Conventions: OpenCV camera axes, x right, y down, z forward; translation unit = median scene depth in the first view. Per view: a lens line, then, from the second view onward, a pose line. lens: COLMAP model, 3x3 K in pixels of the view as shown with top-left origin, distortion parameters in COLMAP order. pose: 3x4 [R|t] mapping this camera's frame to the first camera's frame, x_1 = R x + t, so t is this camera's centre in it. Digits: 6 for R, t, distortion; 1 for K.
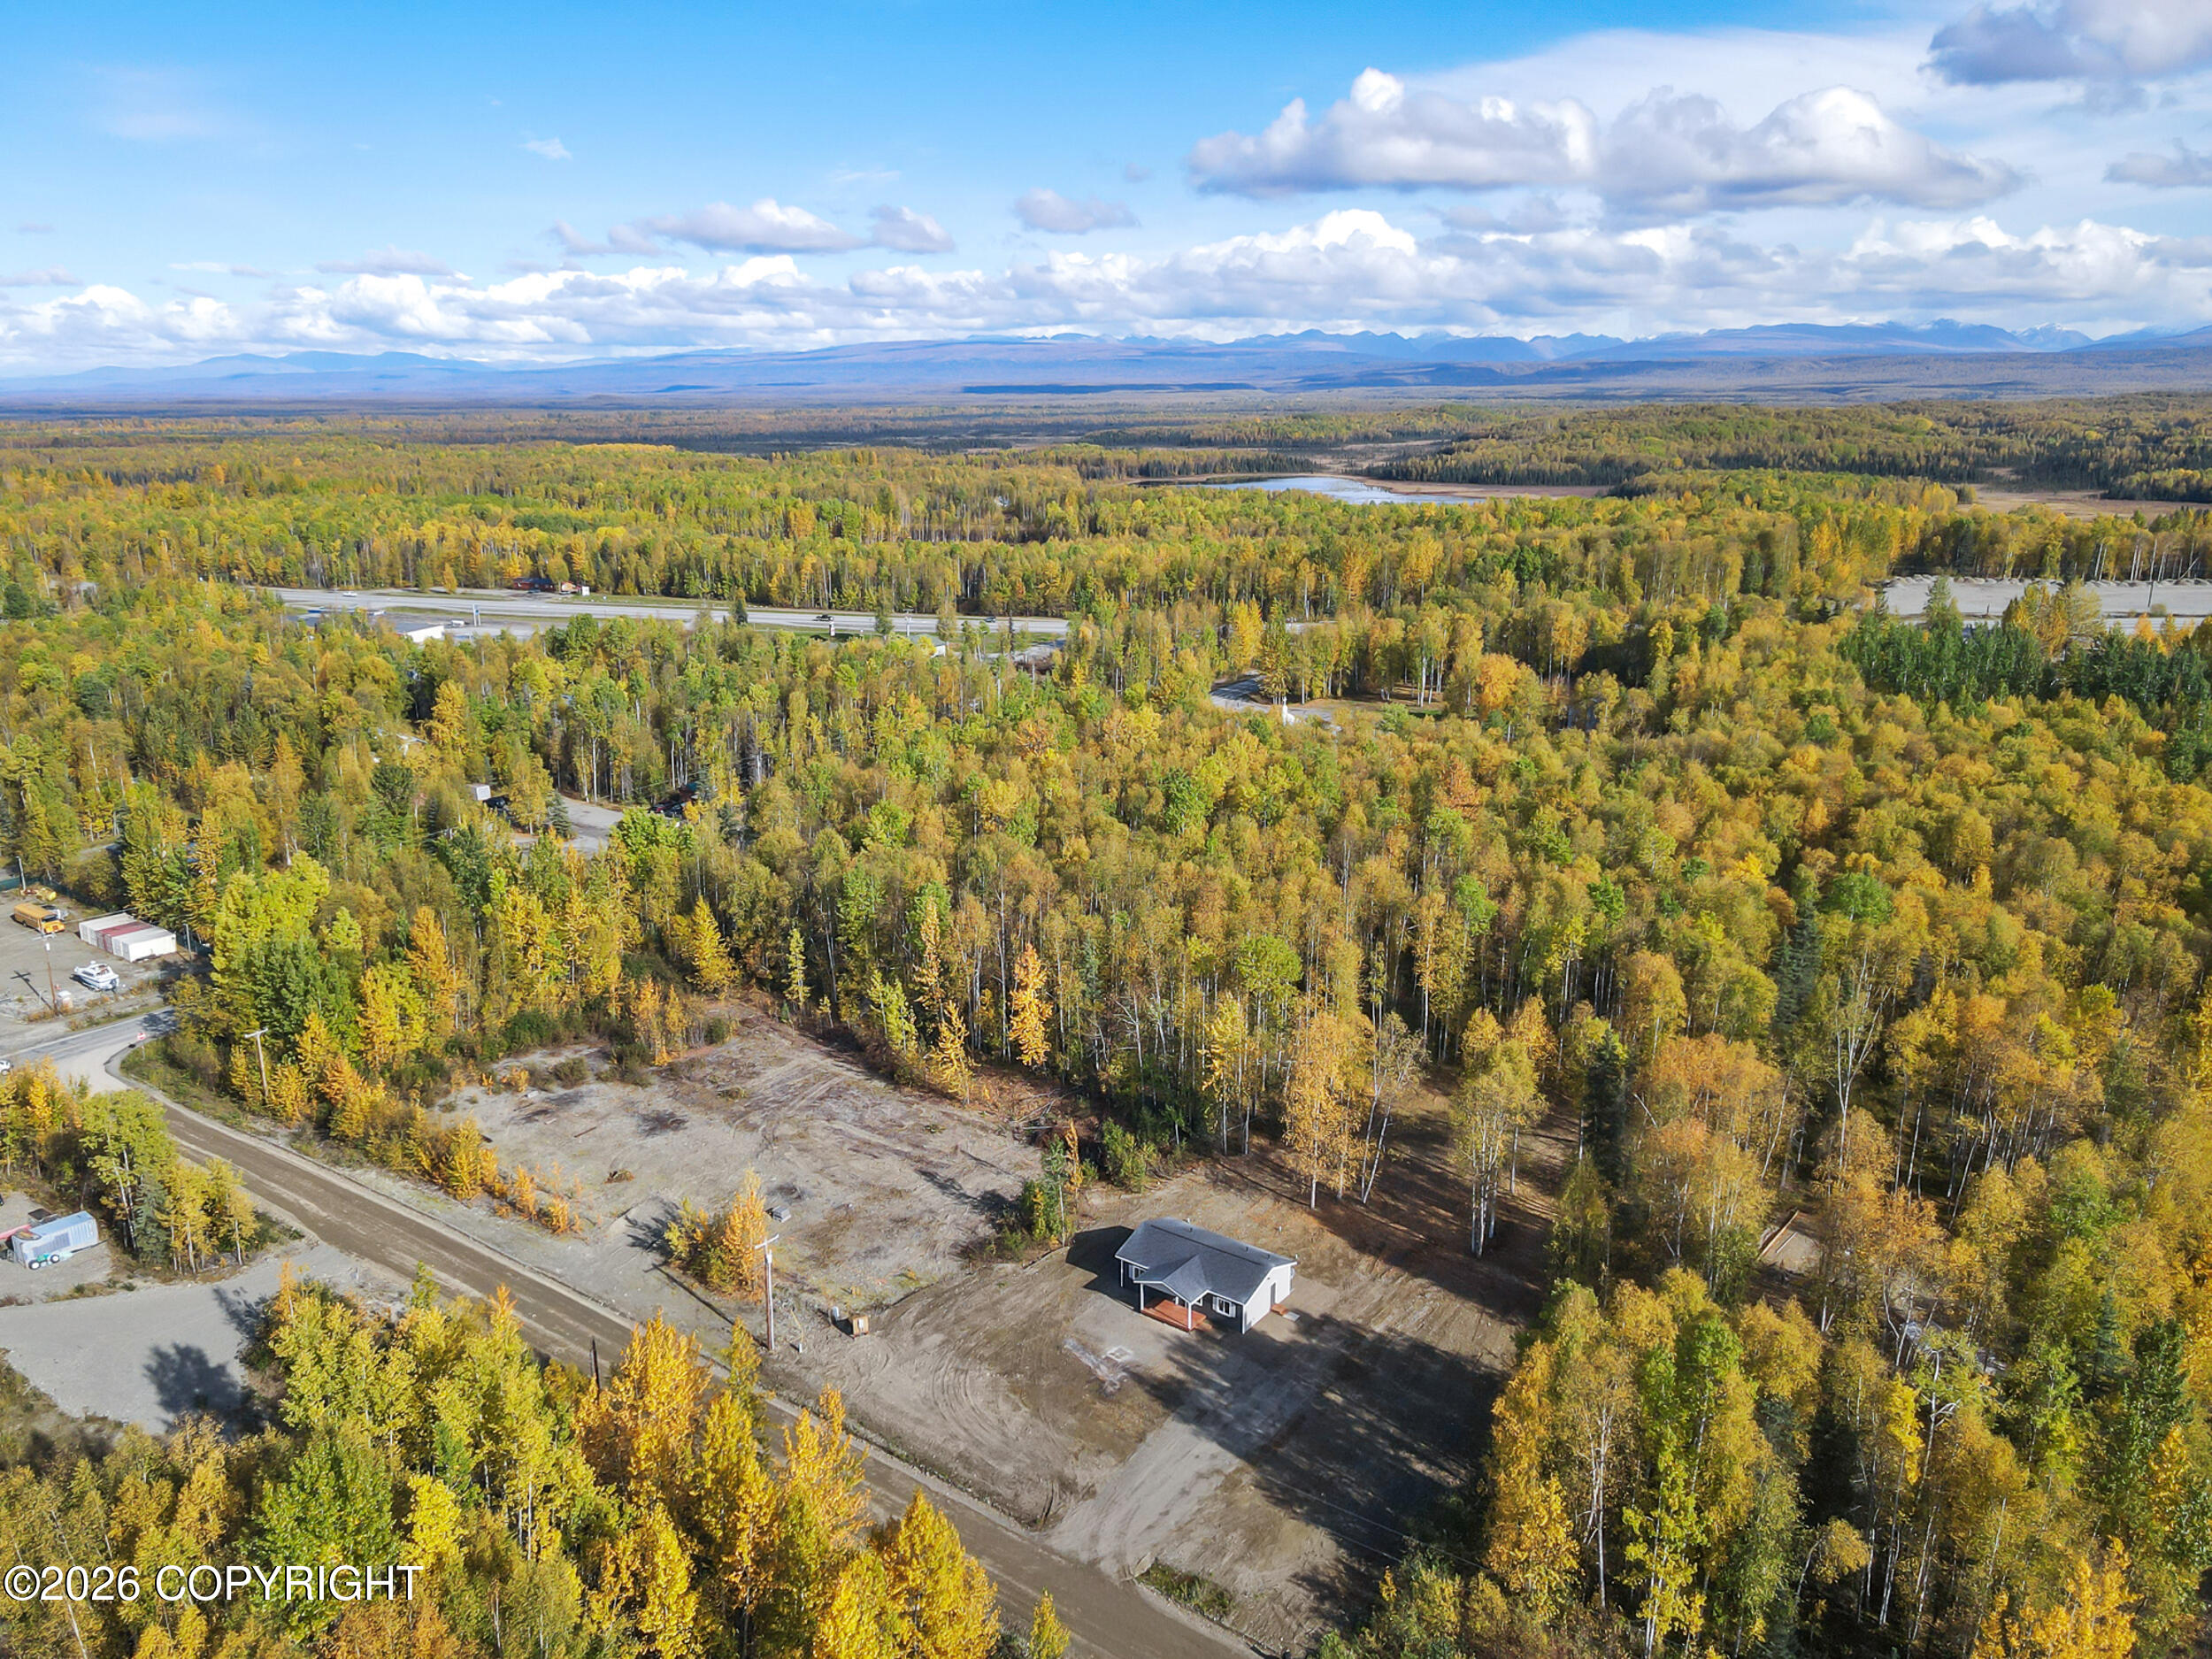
lens RADIAL K [[1605.4, 0, 1120.4], [0, 1605.4, 835.0], [0, 0, 1]] dist [0.029407, 0.004923]
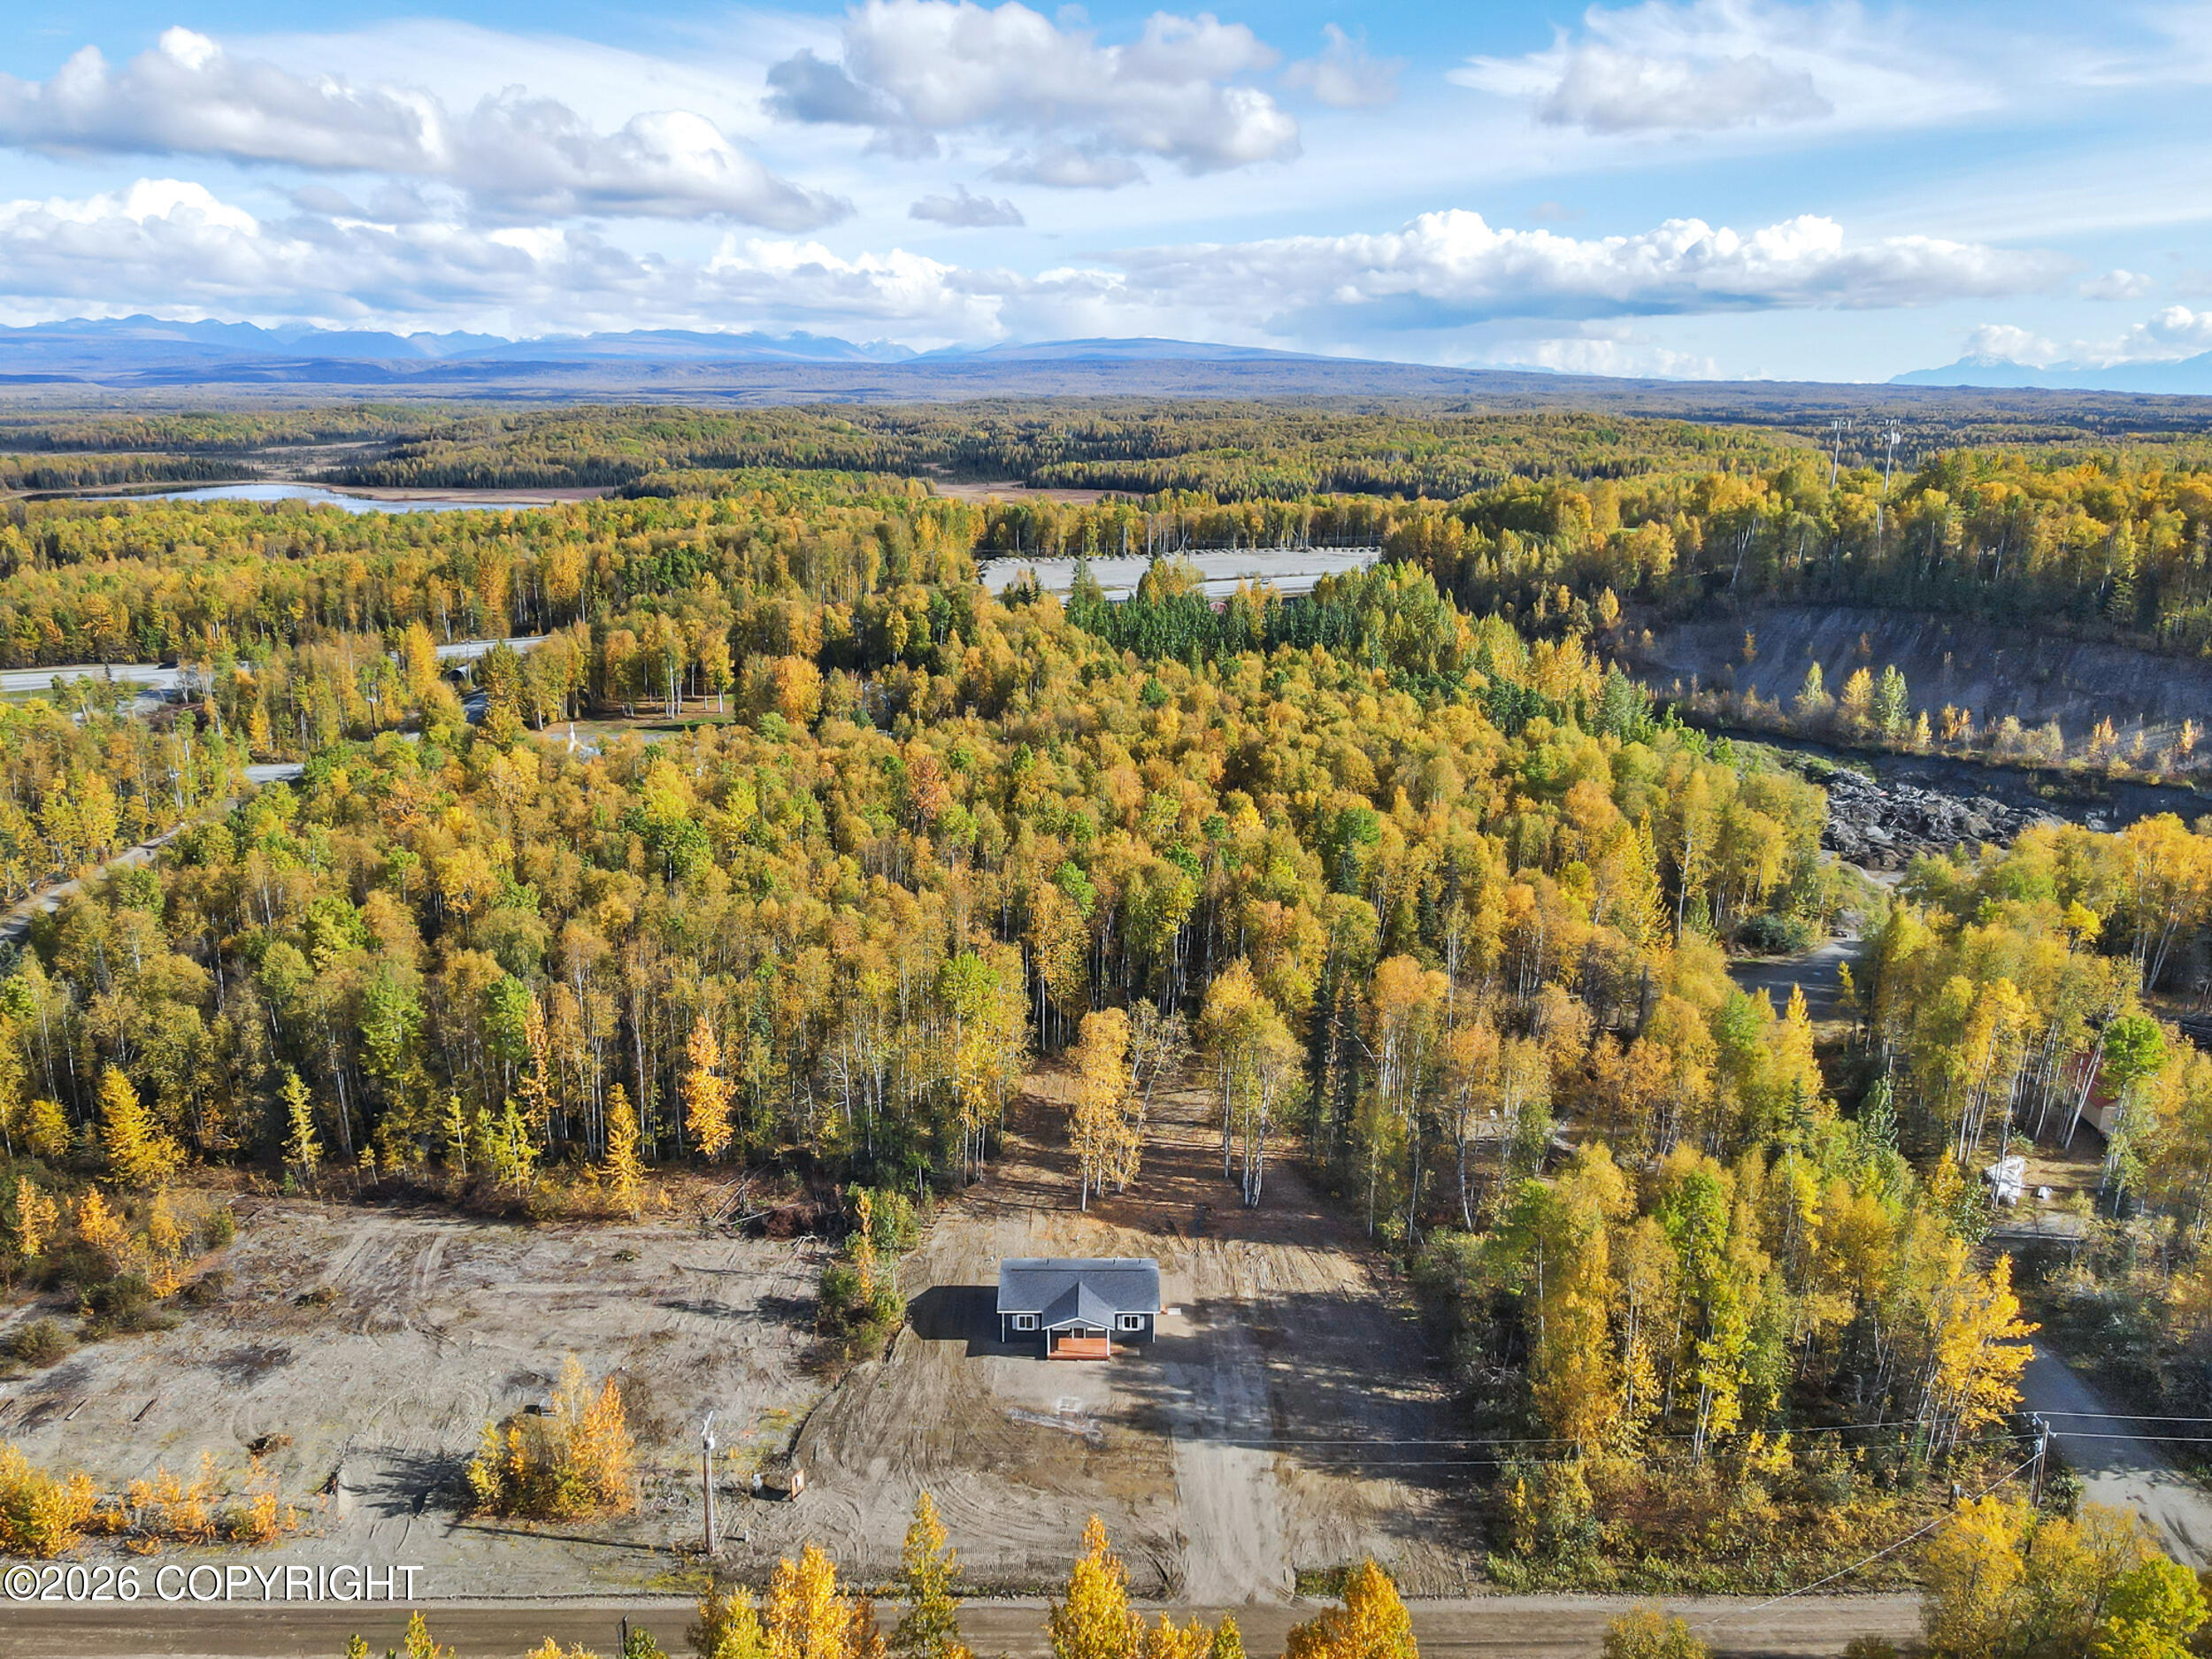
lens RADIAL K [[1605.4, 0, 1102.3], [0, 1605.4, 829.7], [0, 0, 1]] dist [0.029407, 0.004923]
pose [[0.809618, -0.151420, 0.567090, -0.313441], [0.153430, 0.987155, 0.044535, -0.033689], [-0.566550, 0.050952, 0.822451, 0.127908]]
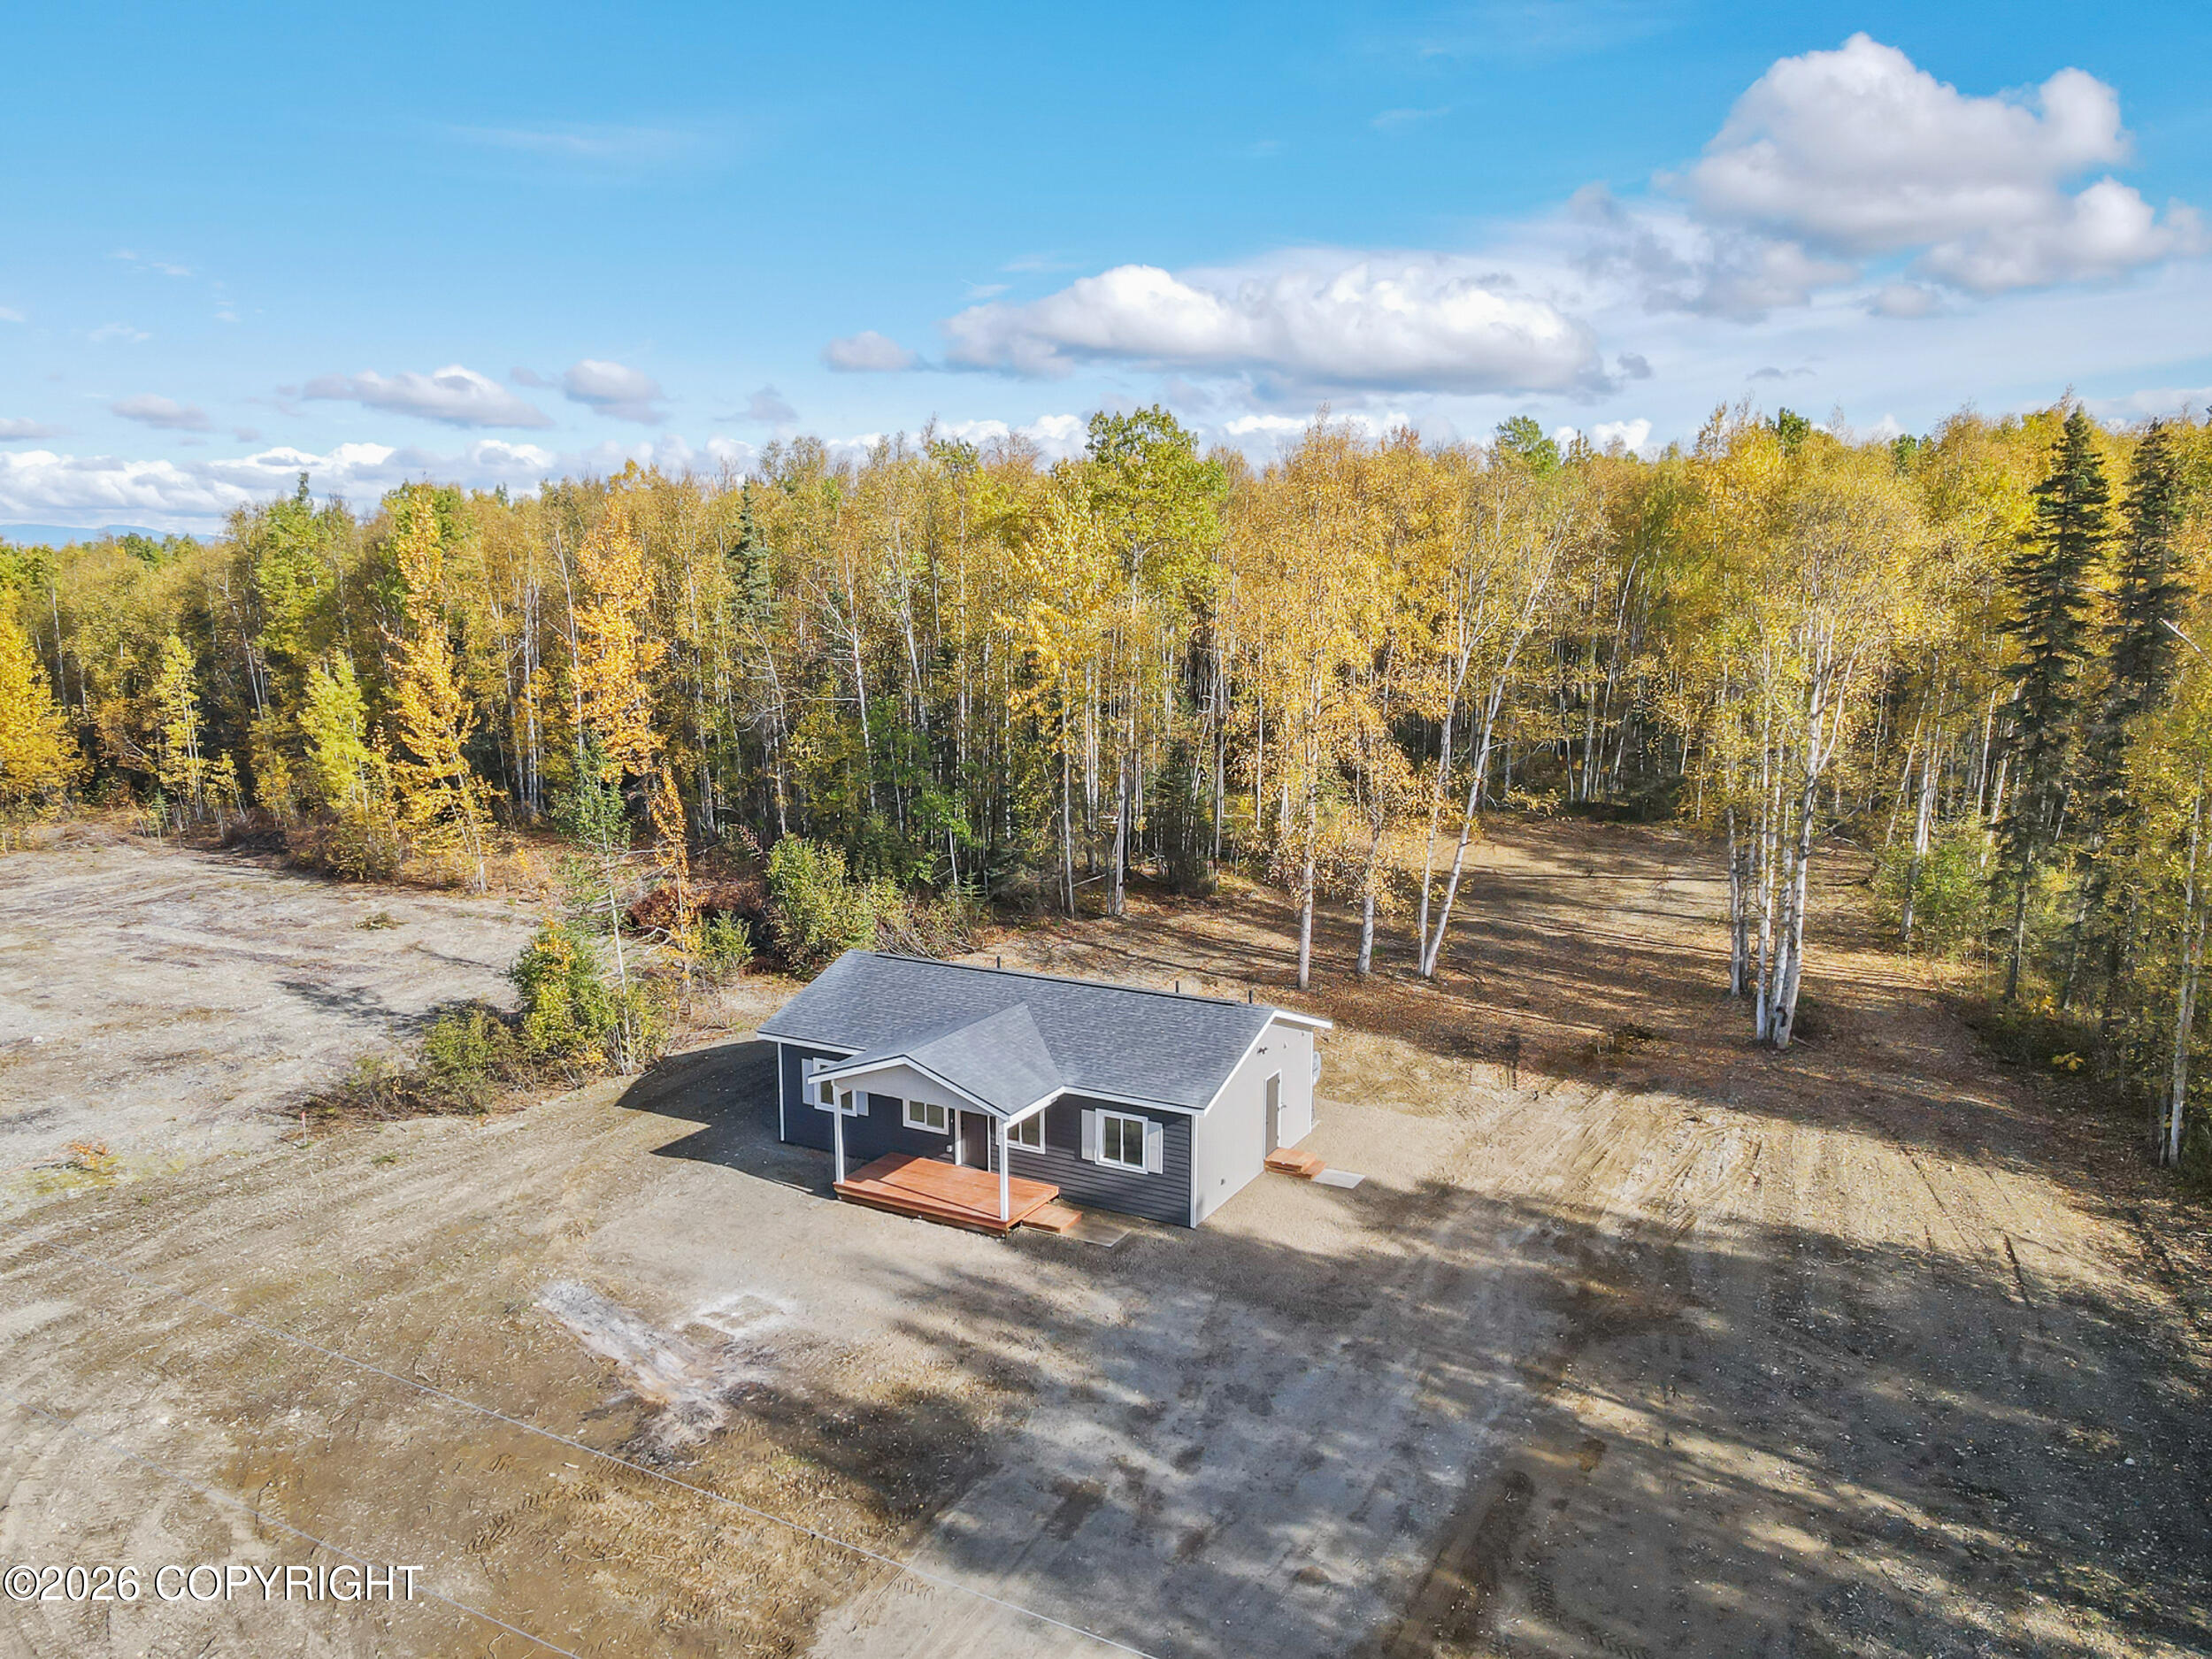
lens RADIAL K [[1605.4, 0, 1090.5], [0, 1605.4, 820.1], [0, 0, 1]] dist [0.029407, 0.004923]
pose [[0.992640, -0.021366, 0.119207, 0.017403], [0.034881, 0.993043, -0.112471, 0.182085], [-0.115974, 0.115802, 0.986479, 0.481612]]
